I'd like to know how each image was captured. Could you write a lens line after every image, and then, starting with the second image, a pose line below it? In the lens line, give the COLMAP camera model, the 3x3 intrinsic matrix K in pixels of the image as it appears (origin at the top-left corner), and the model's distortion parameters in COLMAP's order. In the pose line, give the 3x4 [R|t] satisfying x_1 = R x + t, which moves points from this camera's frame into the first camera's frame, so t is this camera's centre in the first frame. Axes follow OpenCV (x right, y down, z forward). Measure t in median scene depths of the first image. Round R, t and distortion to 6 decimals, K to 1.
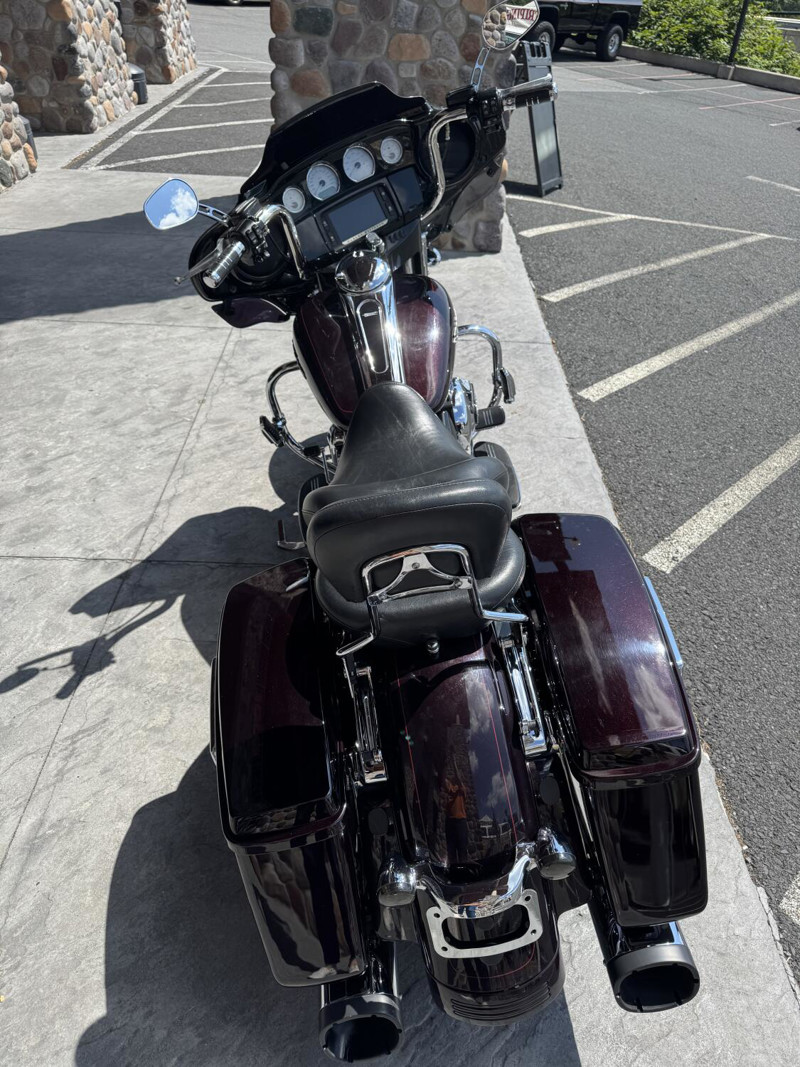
lens RADIAL K [[750.8, 0, 400.0], [0, 750.8, 533.5], [0, 0, 1]] dist [0.002622, -0.012451]
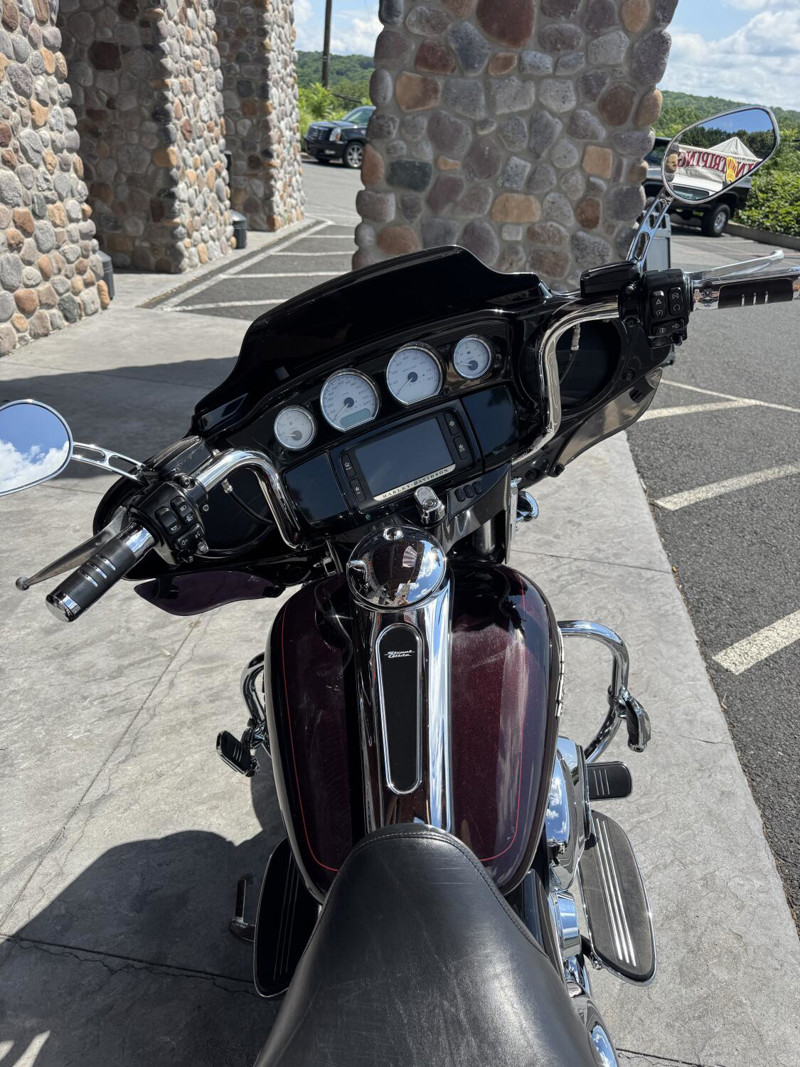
lens RADIAL K [[750.8, 0, 400.0], [0, 750.8, 533.5], [0, 0, 1]] dist [0.002622, -0.012451]
pose [[0.990340, 0.096655, -0.099419, 0.001843], [-0.112070, 0.980165, -0.163451, -0.125082], [0.081649, 0.173014, 0.981529, 0.205267]]
